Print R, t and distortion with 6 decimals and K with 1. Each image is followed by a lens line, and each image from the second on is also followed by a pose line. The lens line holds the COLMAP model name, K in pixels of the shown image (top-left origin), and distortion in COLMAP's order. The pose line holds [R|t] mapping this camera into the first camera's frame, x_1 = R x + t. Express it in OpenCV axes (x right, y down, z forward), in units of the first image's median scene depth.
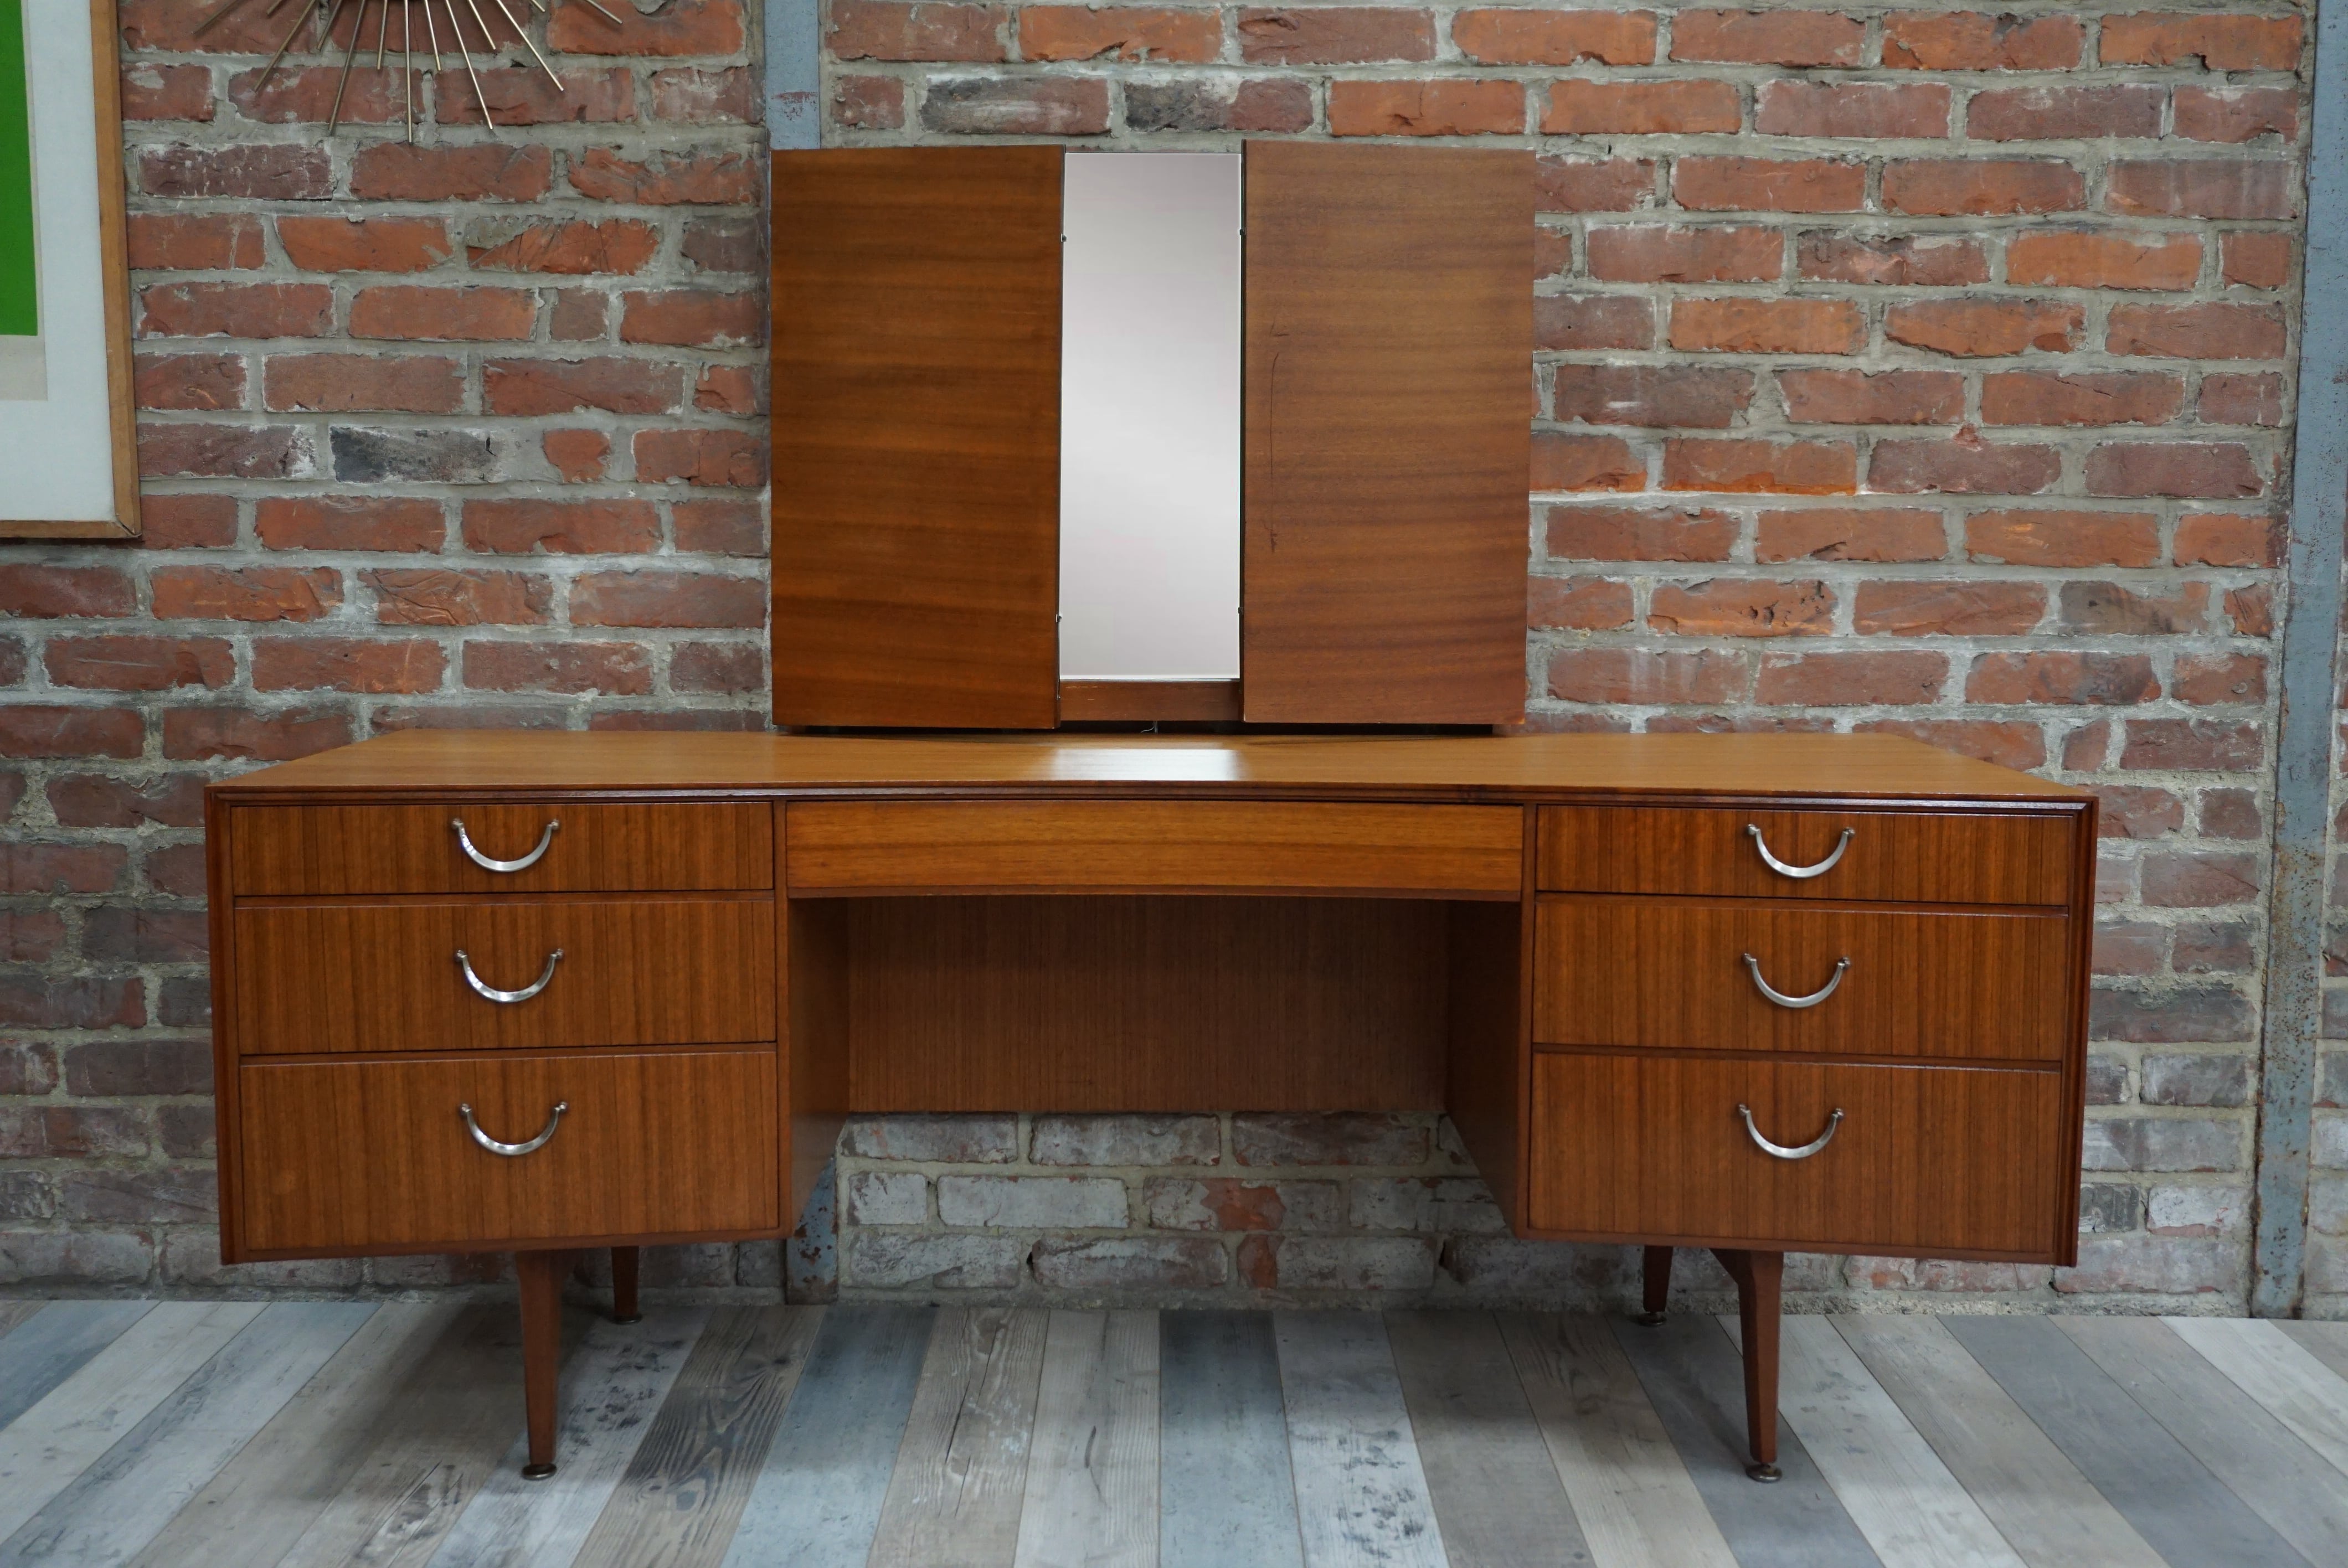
lens RADIAL K [[2266.5, 0, 1171.7], [0, 2266.5, 783.9], [0, 0, 1]] dist [-0.004681, -0.001737]
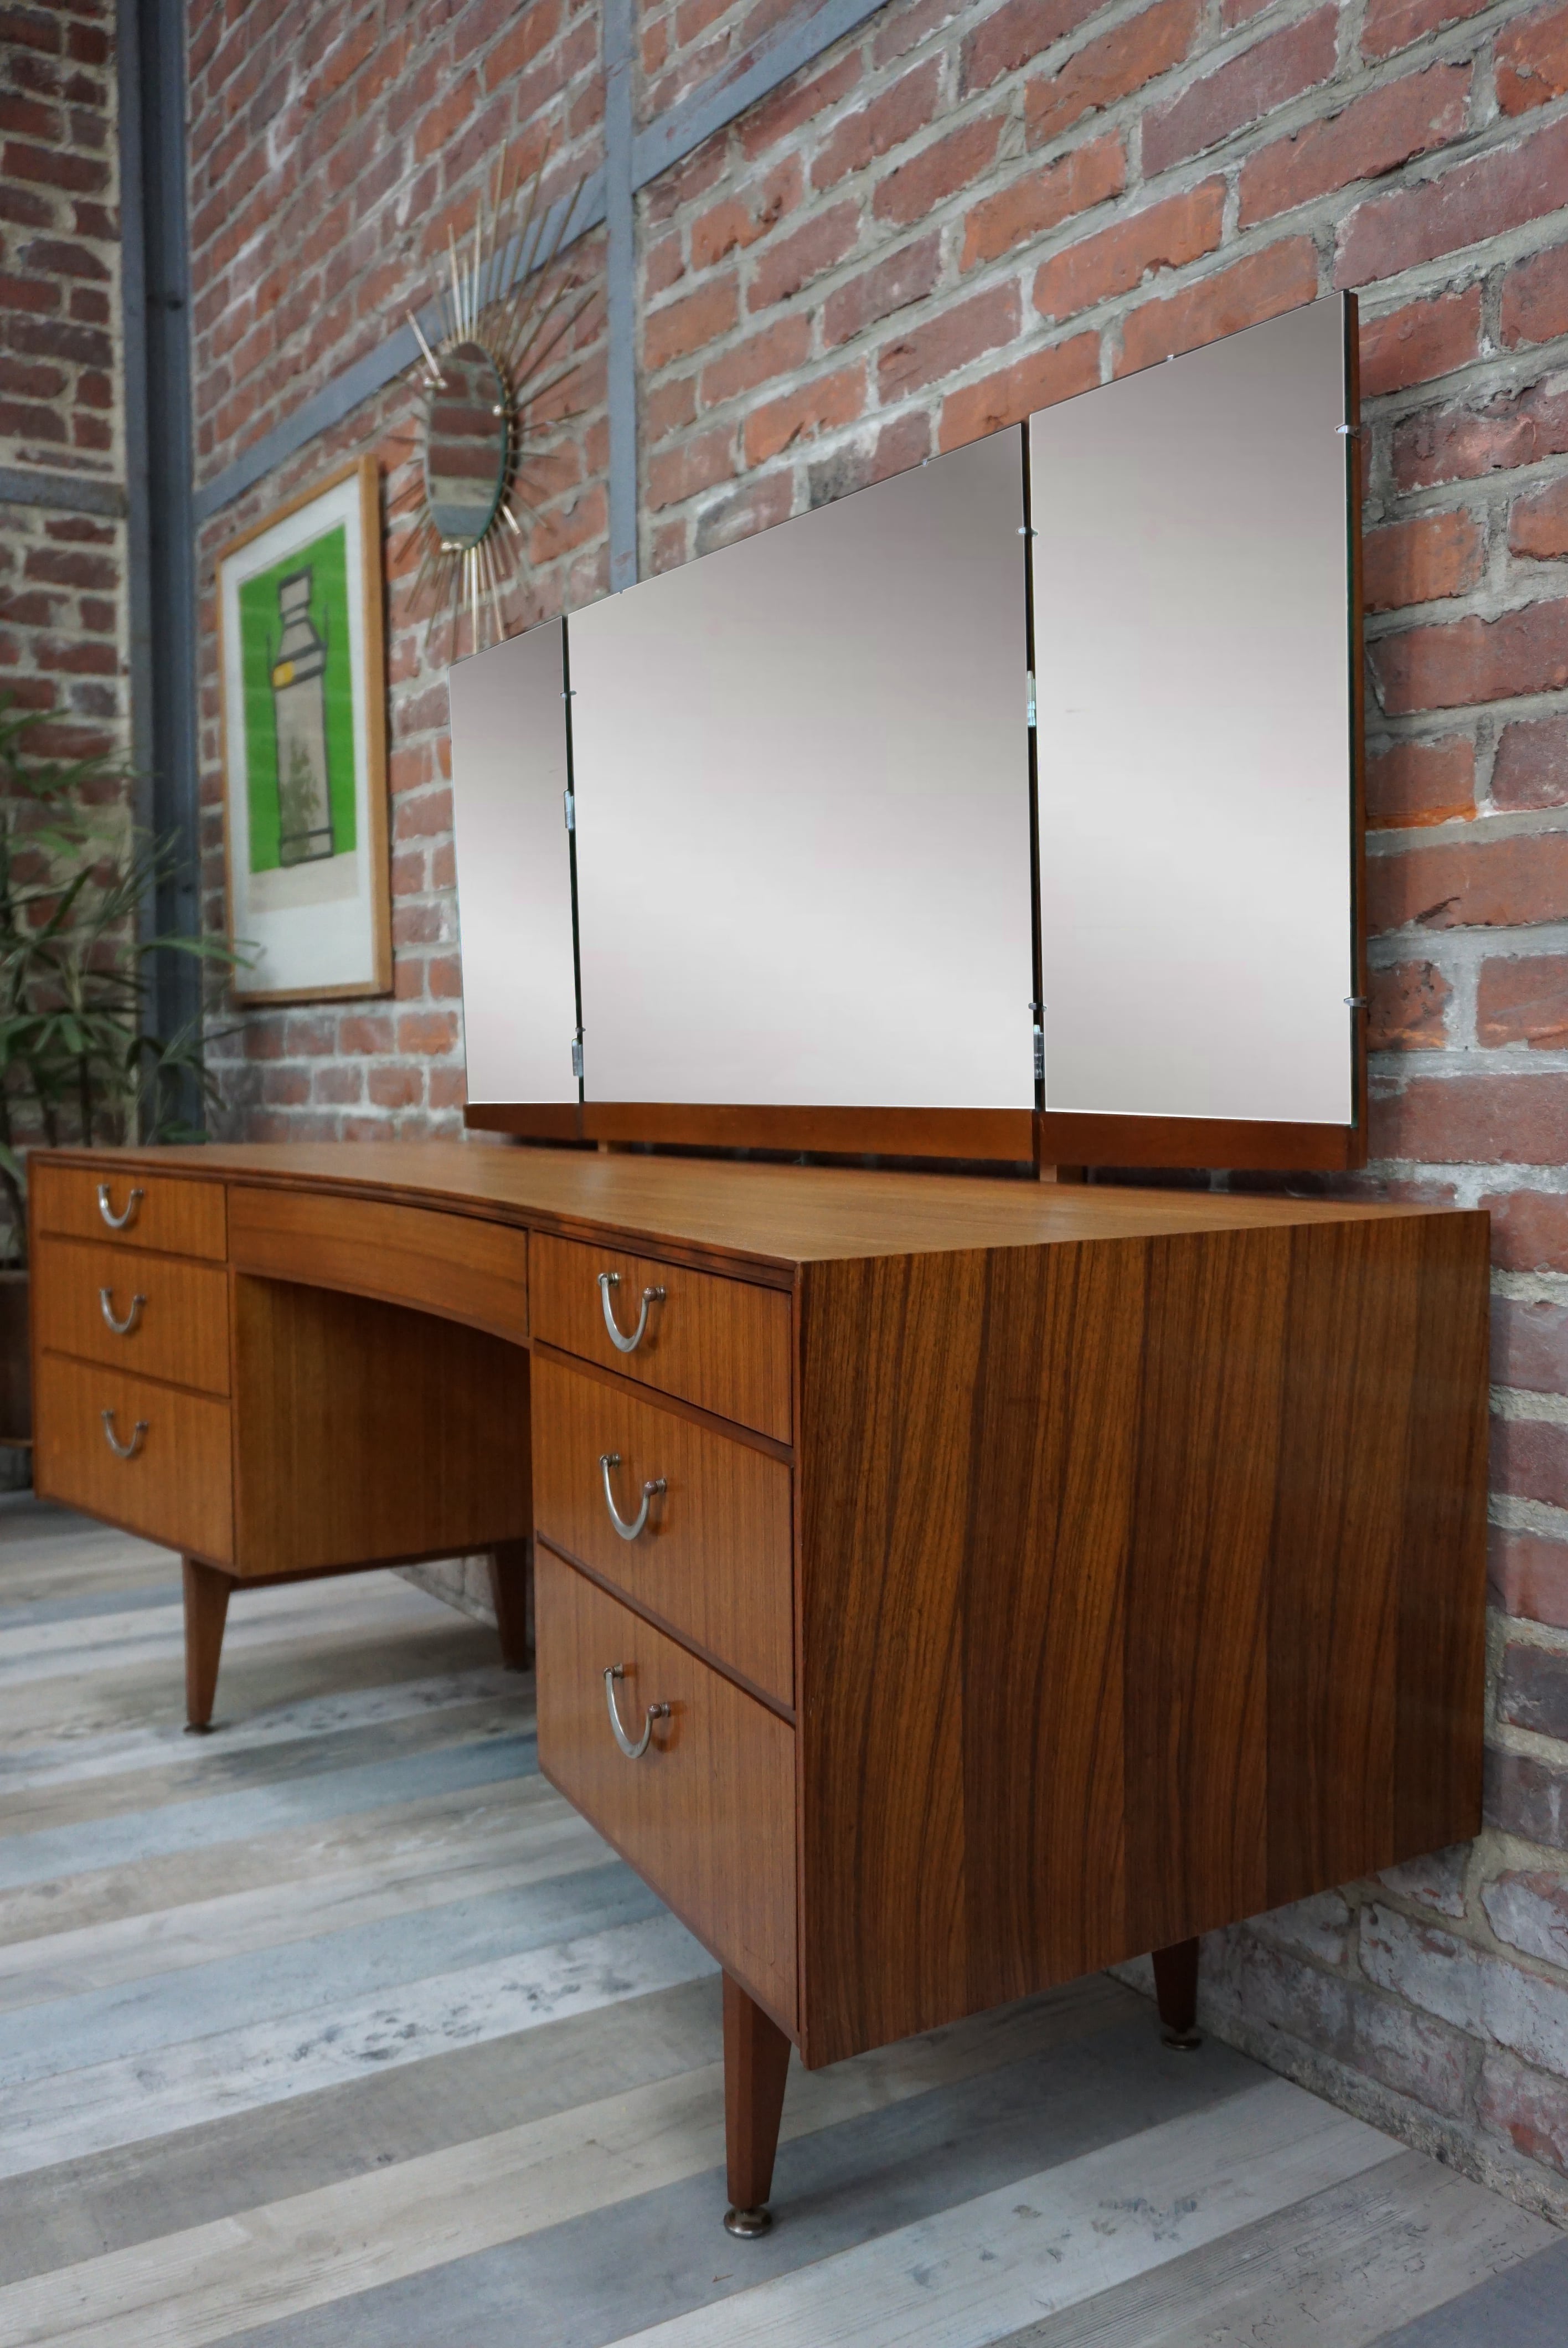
lens RADIAL K [[2001.6, 0, 810.0], [0, 2001.6, 1182.5], [0, 0, 1]] dist [-0.035426, 0.022813]
pose [[0.539802, 0.042112, -0.840738, 0.678671], [-0.088673, 0.996036, -0.007043, -0.010262], [0.837109, 0.078353, 0.541396, 0.579742]]
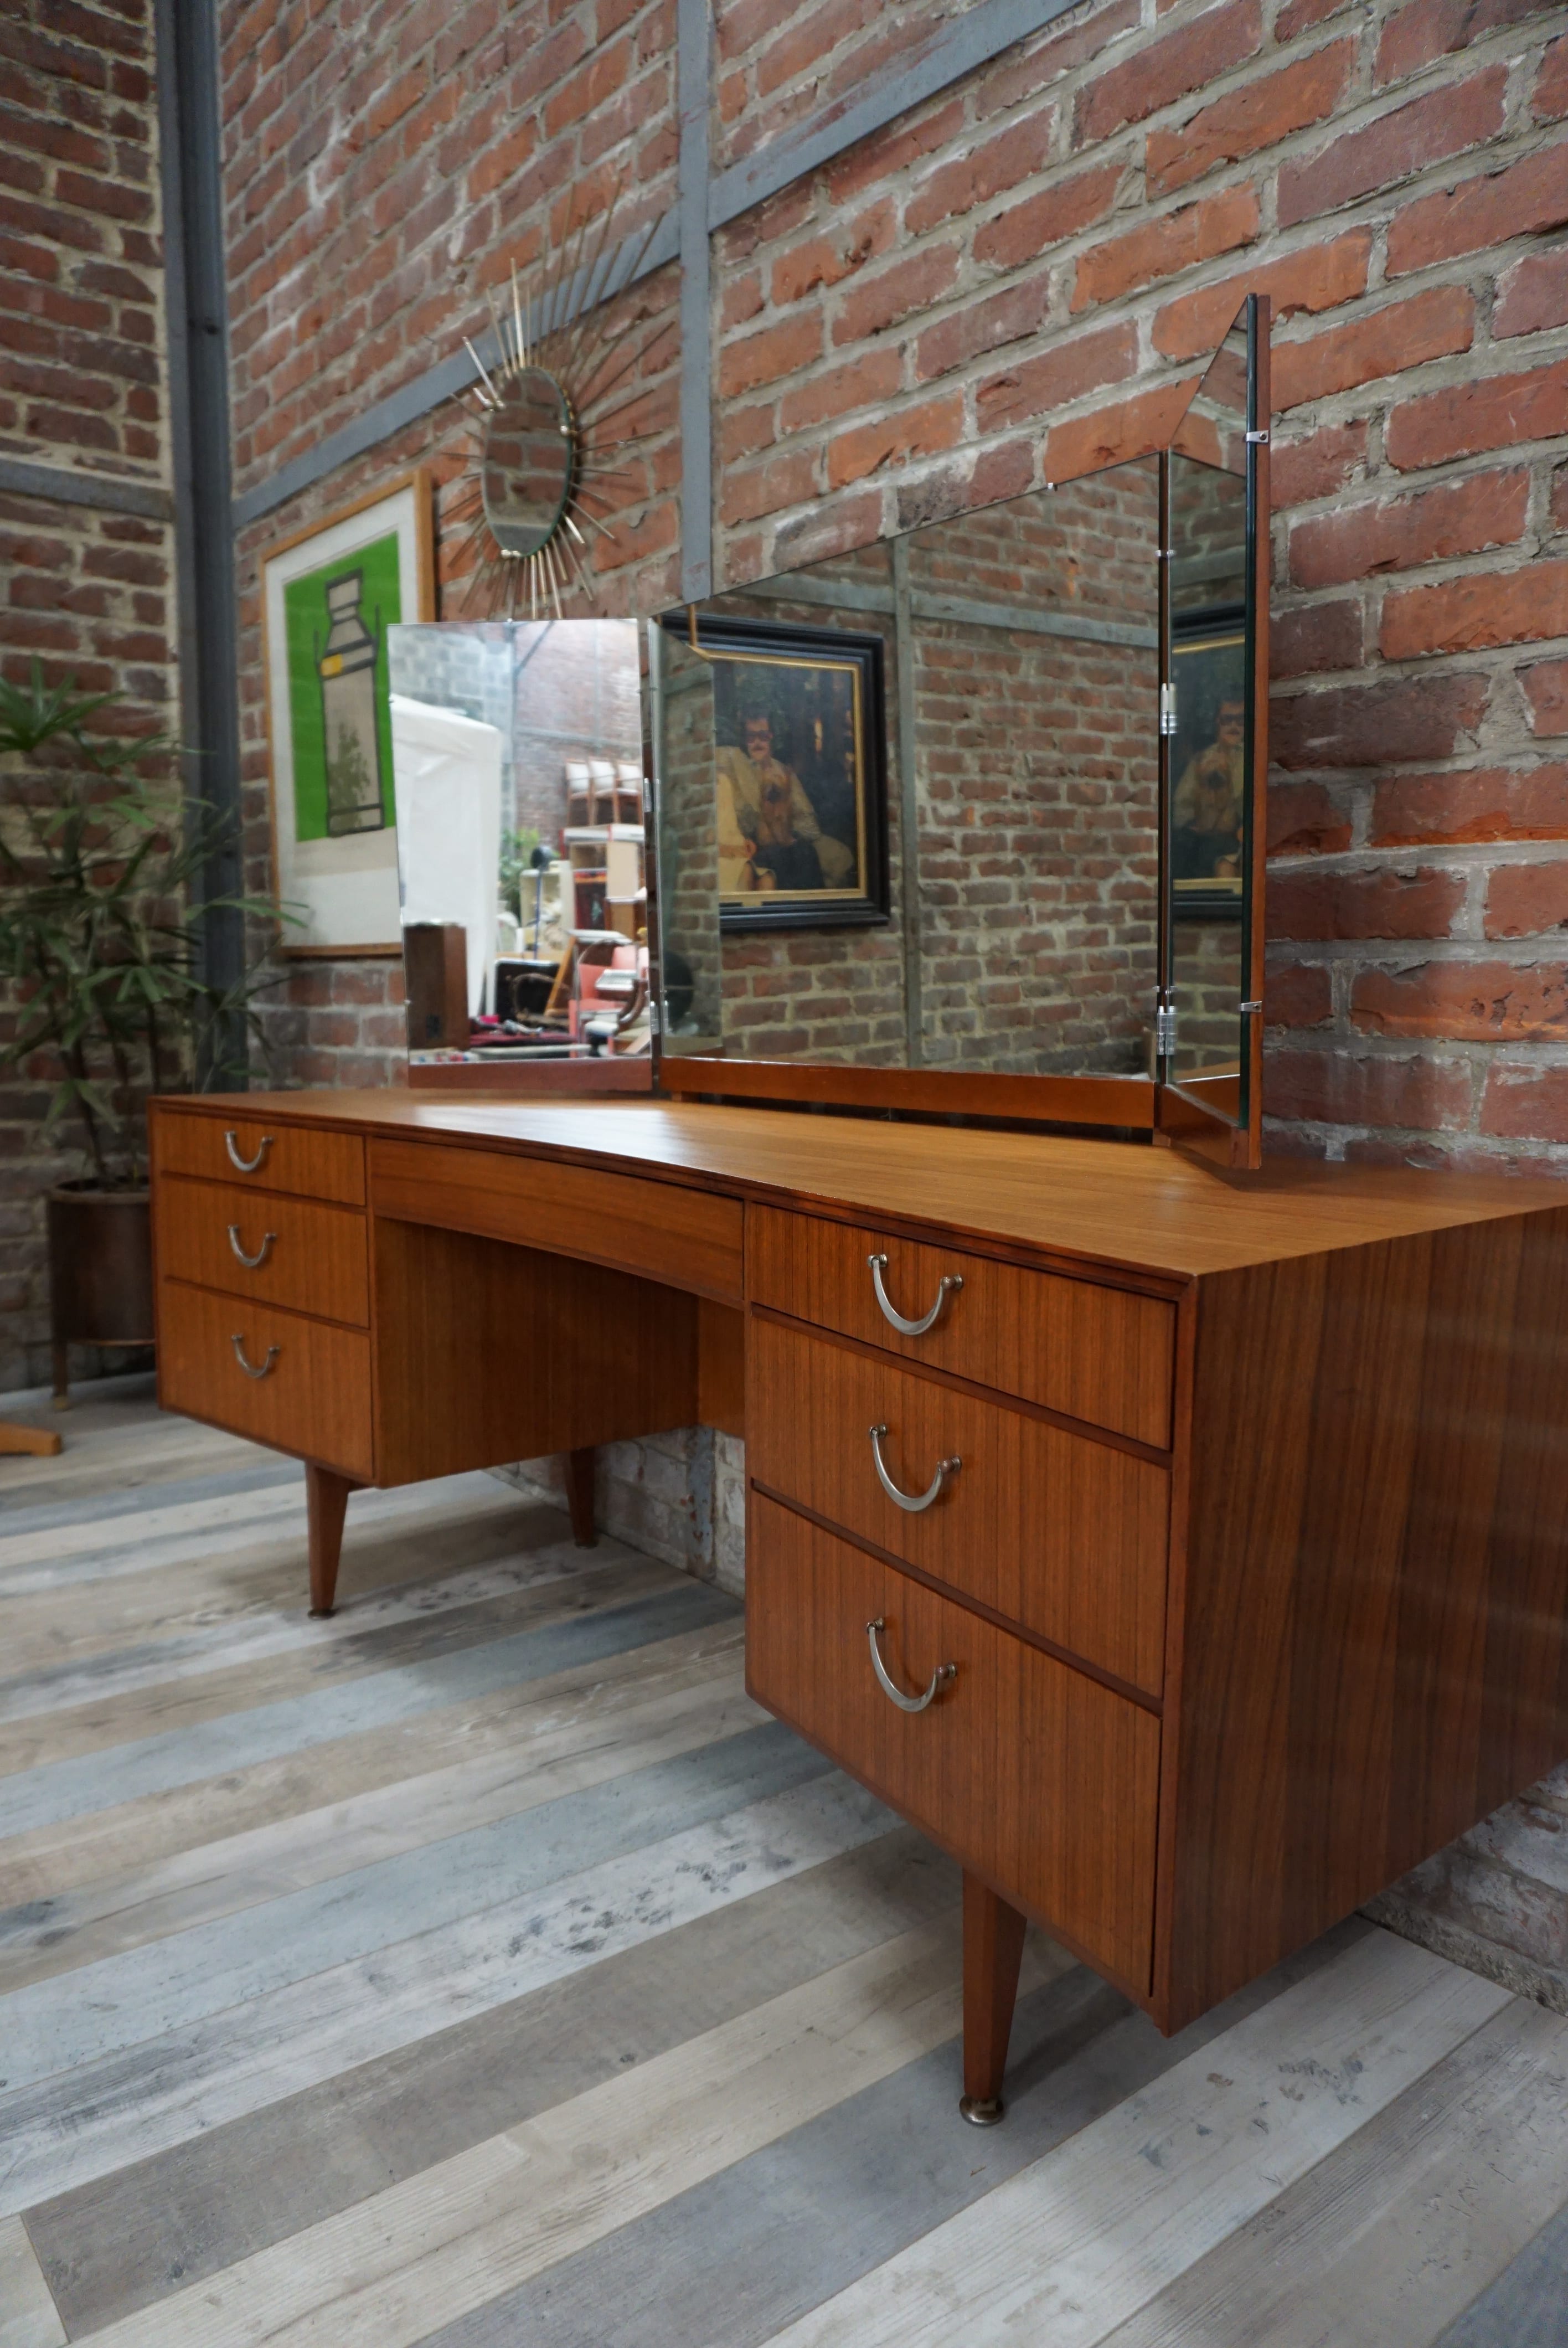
lens RADIAL K [[1576.6, 0, 796.6], [0, 1576.6, 1173.9], [0, 0, 1]] dist [-0.046001, 0.030738]
pose [[0.619729, 0.088470, -0.779814, 0.532603], [-0.091047, 0.995022, 0.040529, -0.023435], [0.779517, 0.045883, 0.624698, 0.533132]]
